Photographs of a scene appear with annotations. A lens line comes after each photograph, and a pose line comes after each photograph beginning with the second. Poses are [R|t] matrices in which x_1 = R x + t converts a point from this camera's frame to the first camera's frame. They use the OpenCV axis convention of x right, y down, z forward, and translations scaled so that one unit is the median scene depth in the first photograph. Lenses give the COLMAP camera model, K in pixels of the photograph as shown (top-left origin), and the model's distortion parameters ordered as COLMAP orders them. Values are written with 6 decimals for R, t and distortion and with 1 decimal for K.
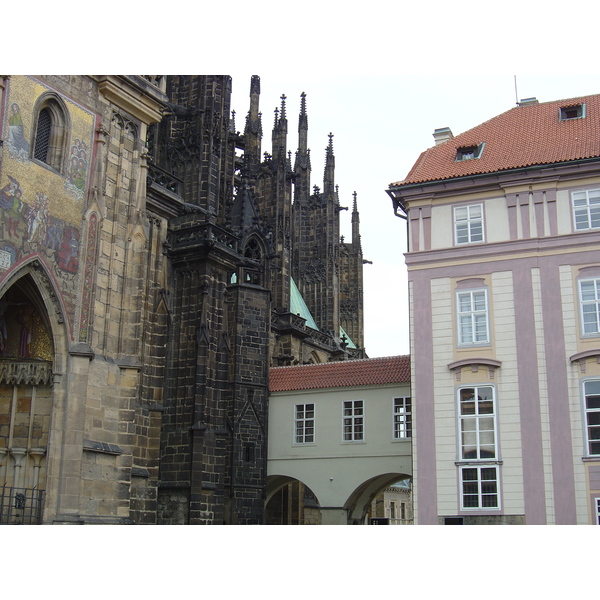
lens RADIAL K [[865.3, 0, 300.0], [0, 865.3, 300.0], [0, 0, 1]] dist [-0.097794, -0.061404]
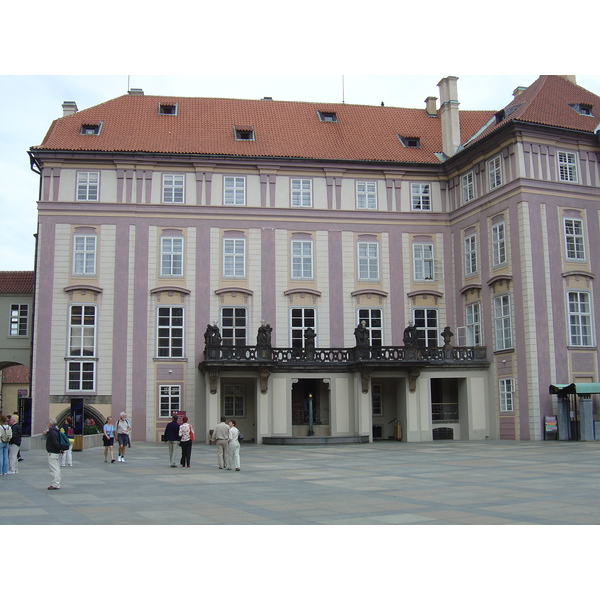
lens RADIAL K [[778.8, 0, 300.0], [0, 778.8, 300.0], [0, 0, 1]] dist [-0.104538, -0.003756]
pose [[0.858992, 0.058130, 0.508678, -0.131586], [-0.122453, 0.988025, 0.093876, -0.068241], [-0.497129, -0.142928, 0.855824, -0.250712]]
